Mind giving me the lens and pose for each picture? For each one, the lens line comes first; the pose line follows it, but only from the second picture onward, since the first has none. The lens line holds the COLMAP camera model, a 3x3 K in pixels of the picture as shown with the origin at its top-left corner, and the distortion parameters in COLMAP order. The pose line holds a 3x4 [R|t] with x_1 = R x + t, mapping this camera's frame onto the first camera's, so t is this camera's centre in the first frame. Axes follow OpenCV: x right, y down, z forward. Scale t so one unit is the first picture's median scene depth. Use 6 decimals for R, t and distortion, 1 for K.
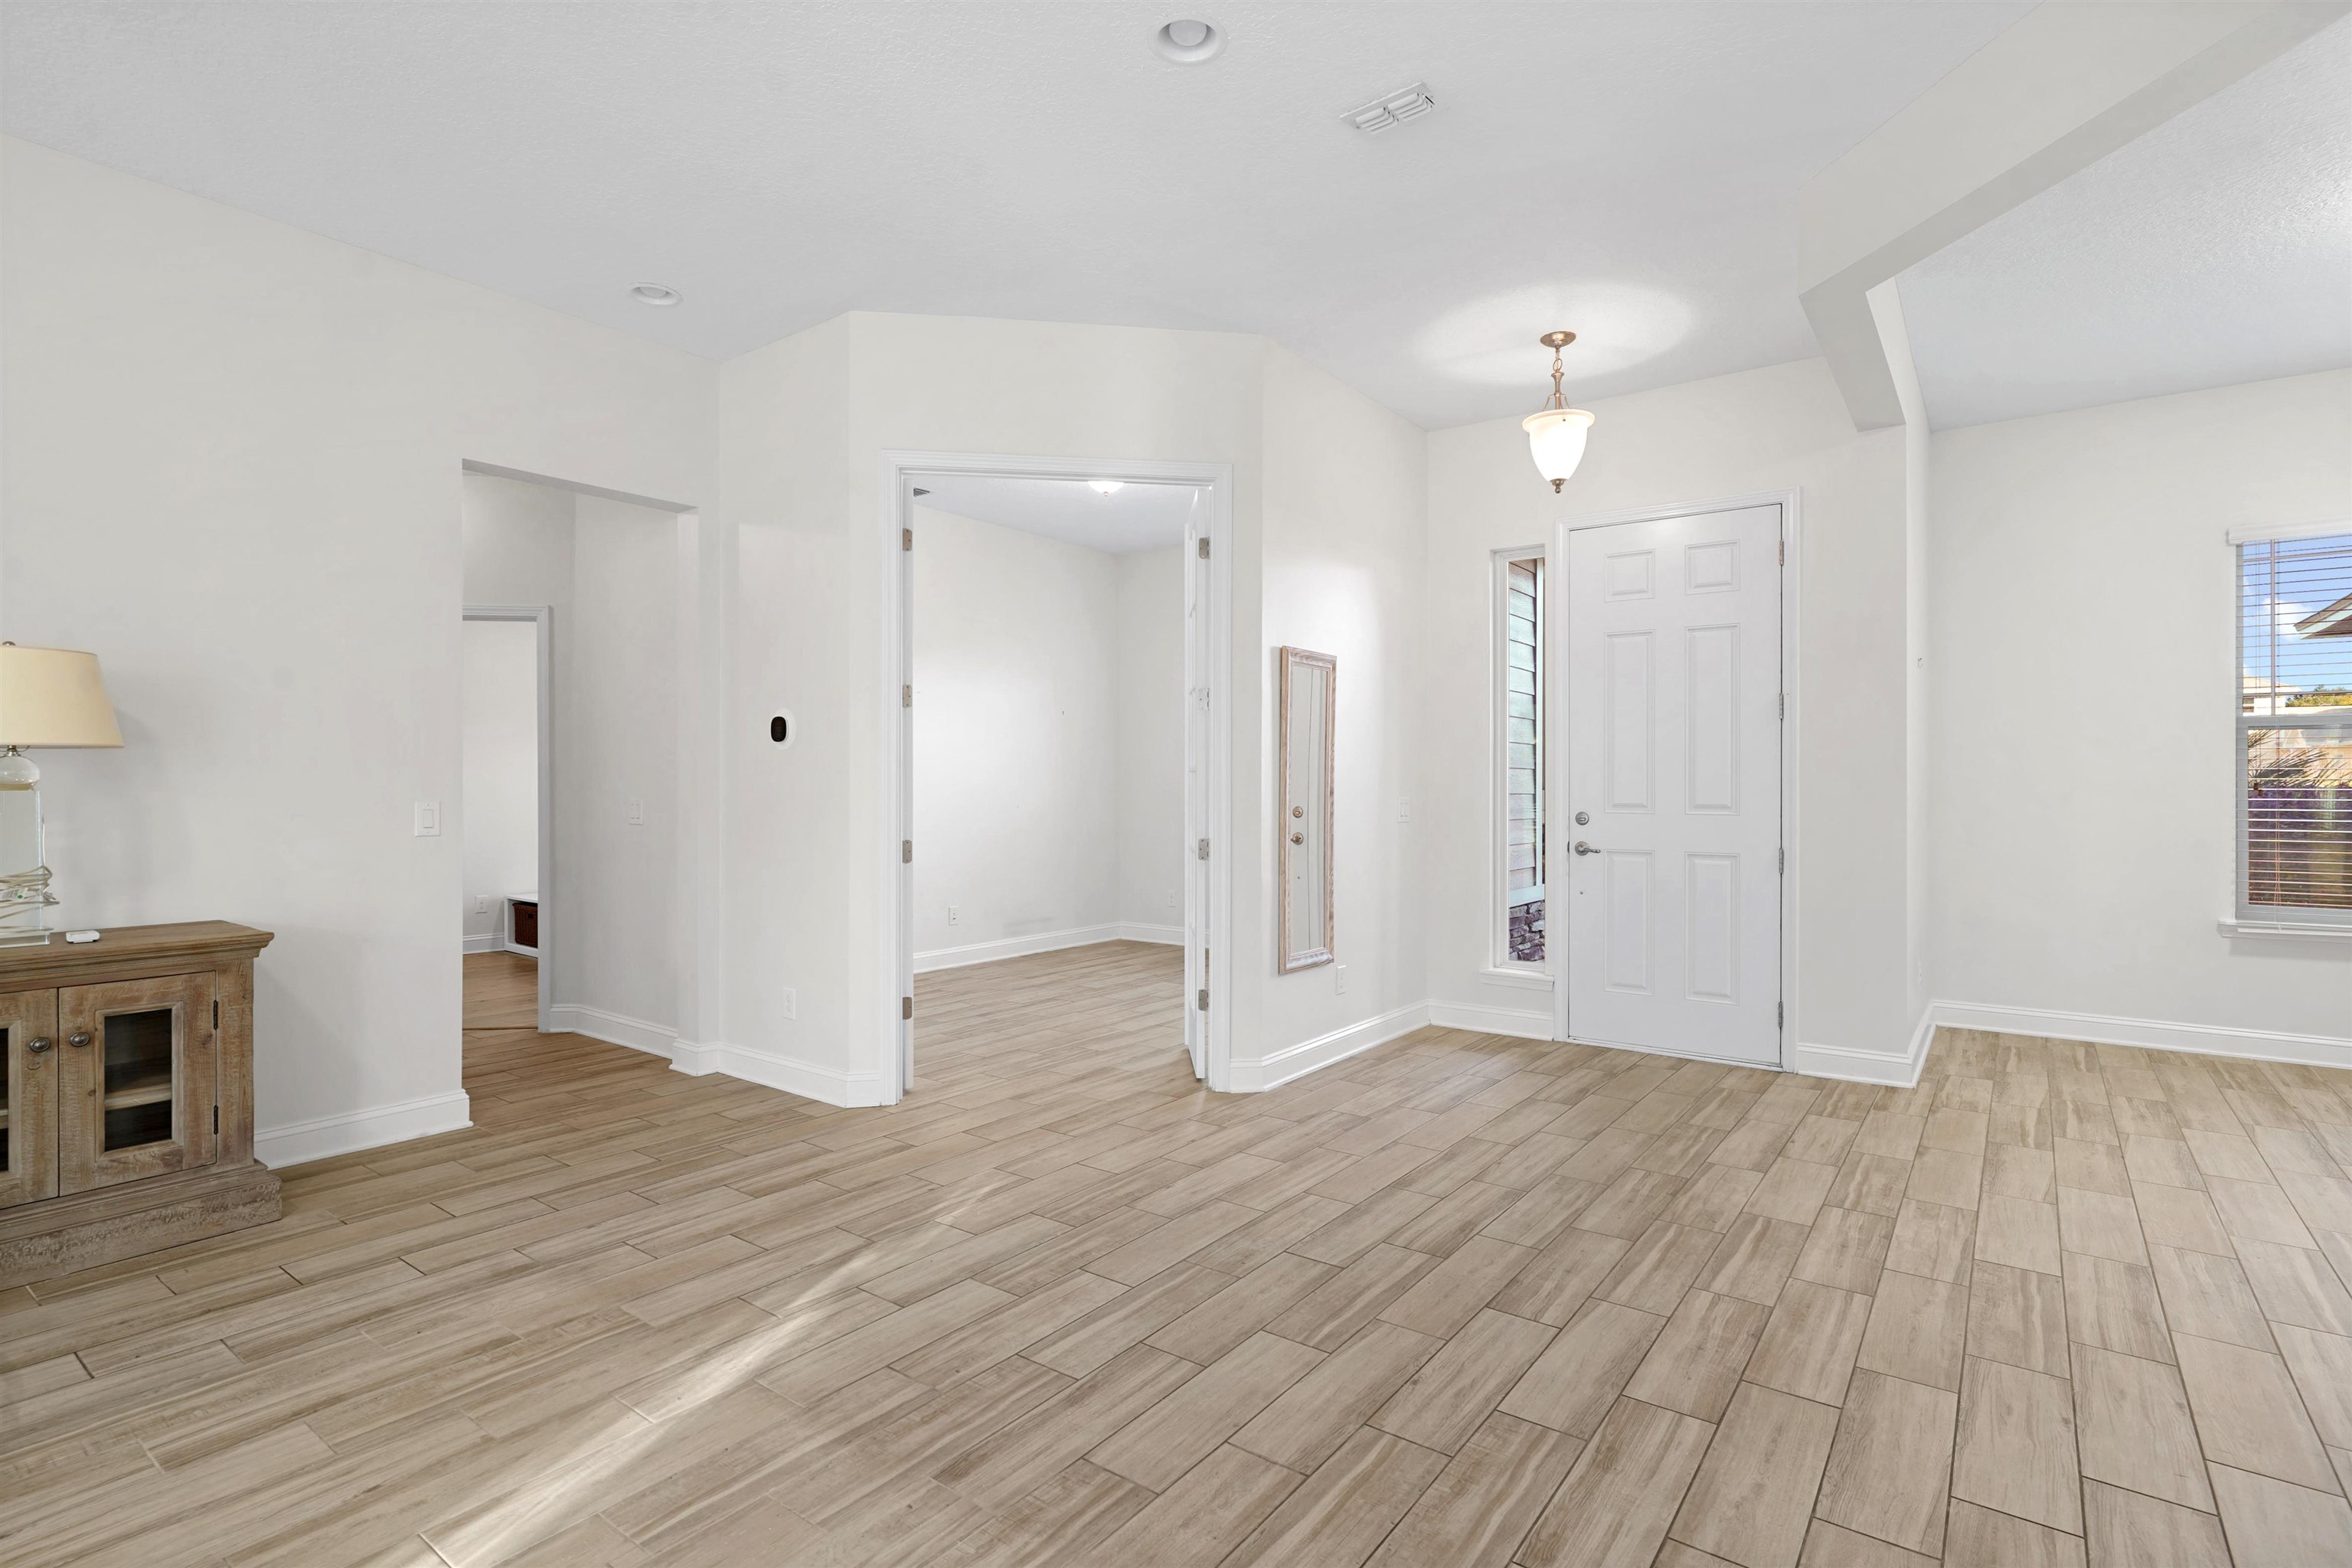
lens RADIAL K [[1146.0, 0, 1179.3], [0, 1146.0, 770.6], [0, 0, 1]] dist [-0.005002, 0.003937]
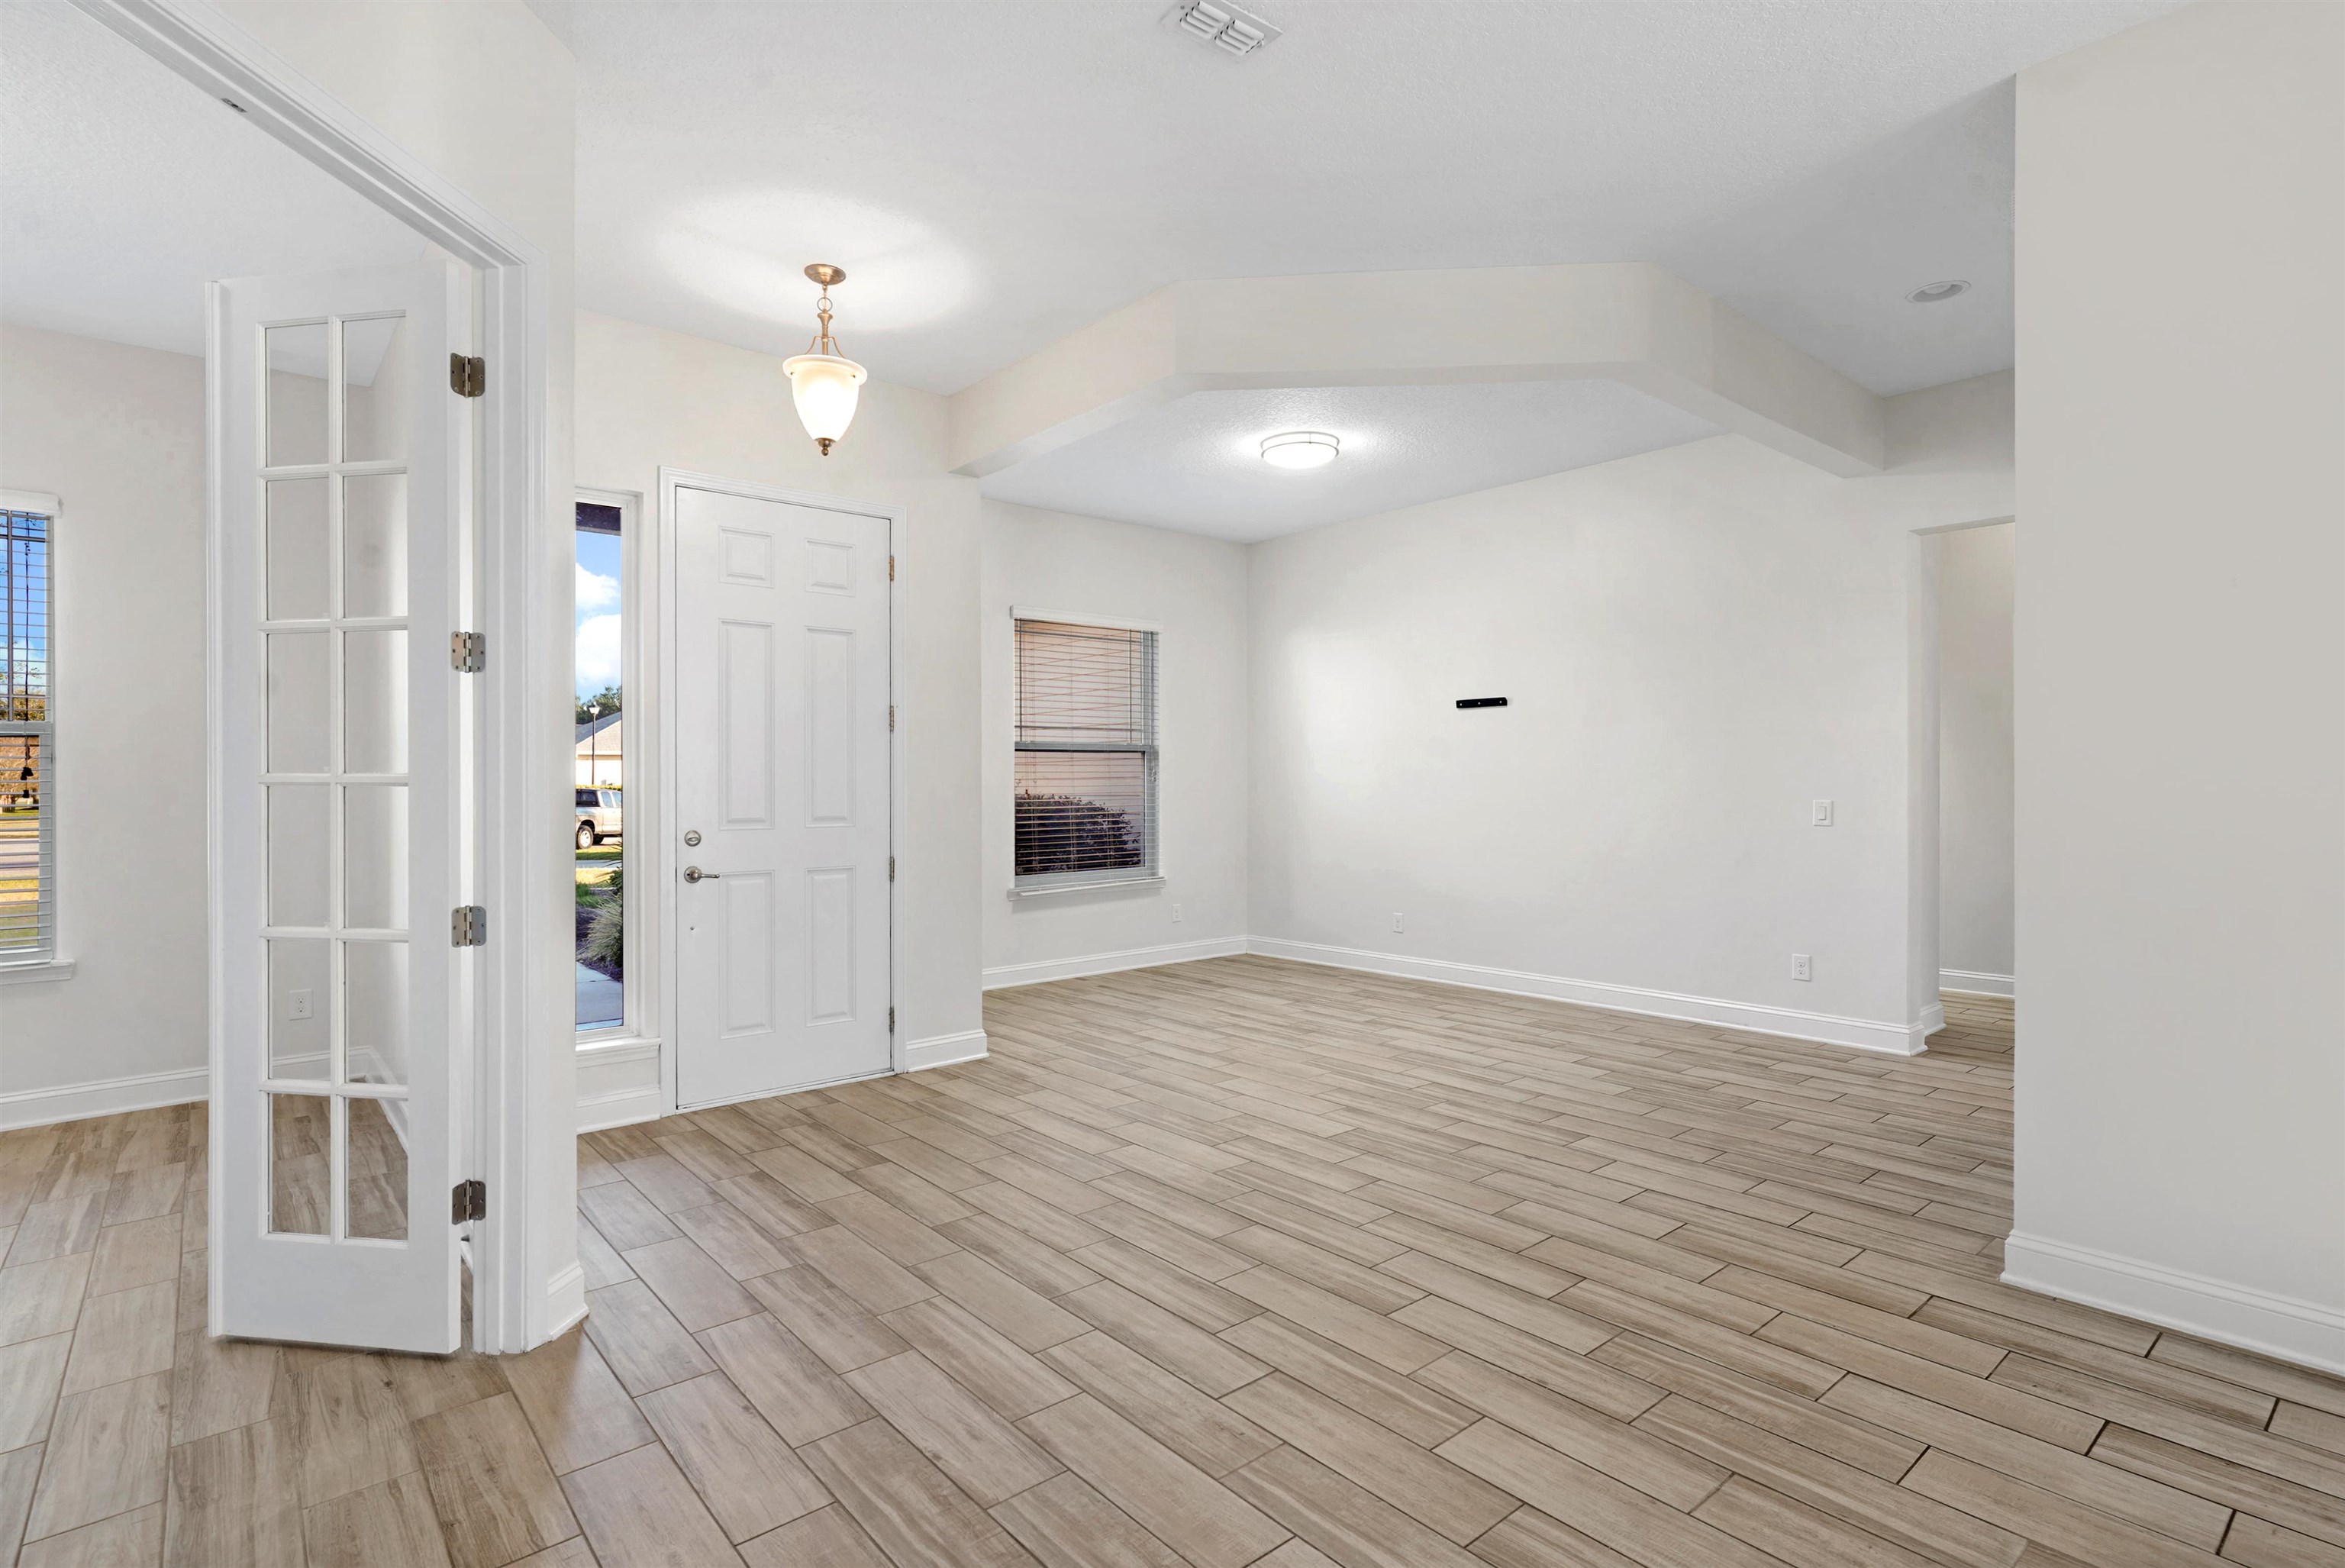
lens RADIAL K [[1142.6, 0, 1181.7], [0, 1142.6, 773.5], [0, 0, 1]] dist [-0.005002, 0.003937]
pose [[0.220438, 0.005950, 0.975383, -0.609986], [-0.004799, 0.999976, -0.005016, -0.004182], [-0.975389, -0.003575, 0.220461, 0.766555]]
